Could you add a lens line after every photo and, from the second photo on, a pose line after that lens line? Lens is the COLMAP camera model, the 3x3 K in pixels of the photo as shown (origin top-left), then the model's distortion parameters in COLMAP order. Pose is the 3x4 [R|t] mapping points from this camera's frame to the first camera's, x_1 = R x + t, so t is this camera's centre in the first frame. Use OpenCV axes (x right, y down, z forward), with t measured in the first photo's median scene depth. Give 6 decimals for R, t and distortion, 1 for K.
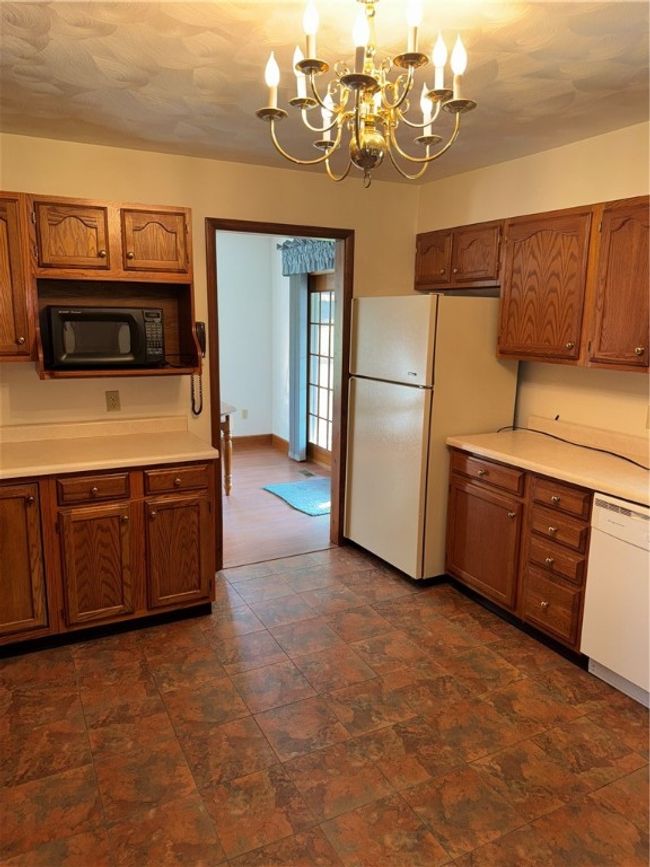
lens RADIAL K [[612.5, 0, 332.0], [0, 612.5, 433.6], [0, 0, 1]] dist [0.033514, -0.038752]
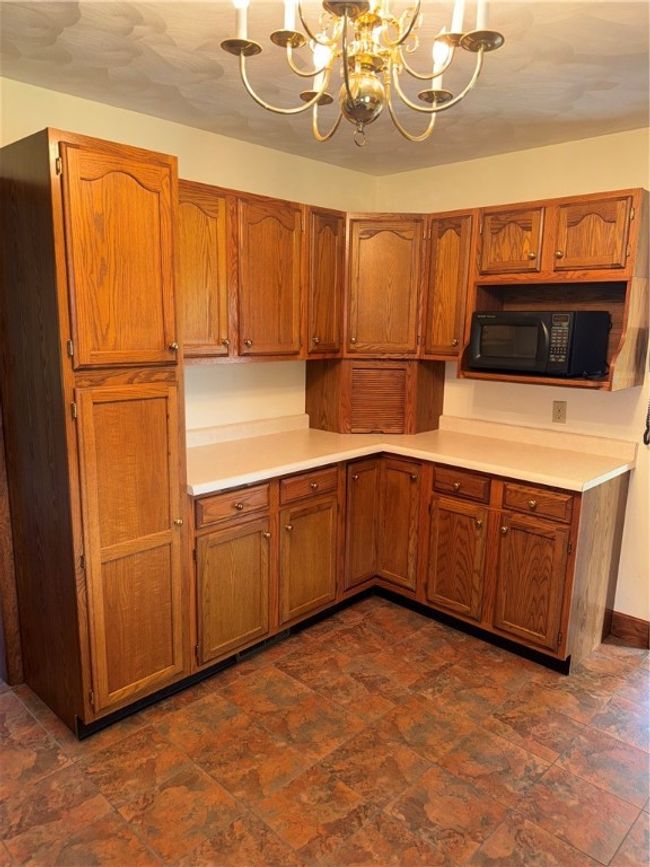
lens RADIAL K [[614.1, 0, 325.0], [0, 614.1, 433.5], [0, 0, 1]] dist [0.044422, -0.066454]
pose [[0.320713, 0.169646, -0.931860, 0.455862], [-0.197011, 0.974260, 0.109561, -0.058732], [0.926461, 0.148449, 0.345880, 0.379843]]
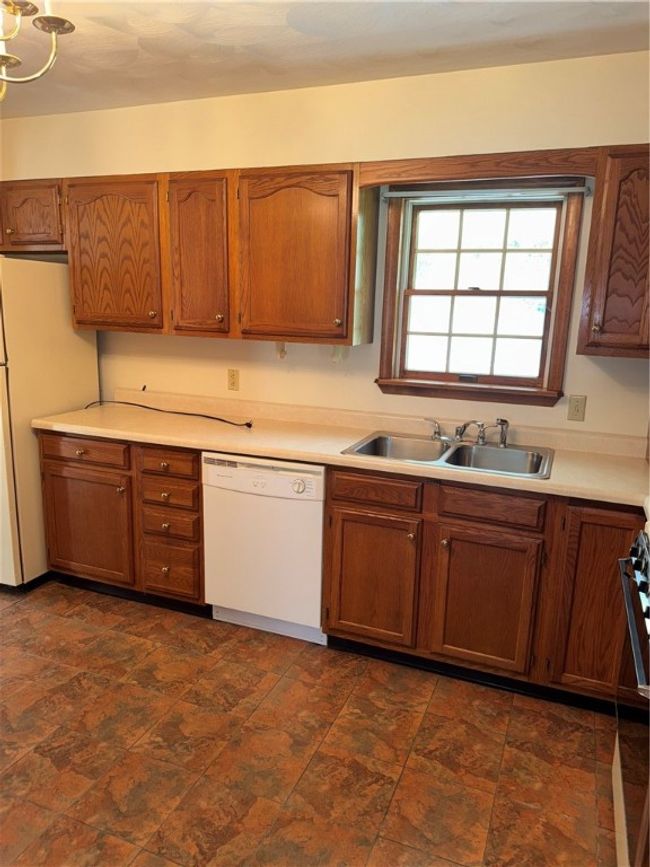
lens RADIAL K [[612.5, 0, 332.0], [0, 612.5, 433.6], [0, 0, 1]] dist [0.033514, -0.038752]
pose [[0.762859, -0.134454, 0.632430, -0.059238], [0.112856, 0.990813, 0.074515, 0.010636], [-0.636639, 0.014529, 0.771025, 0.041268]]
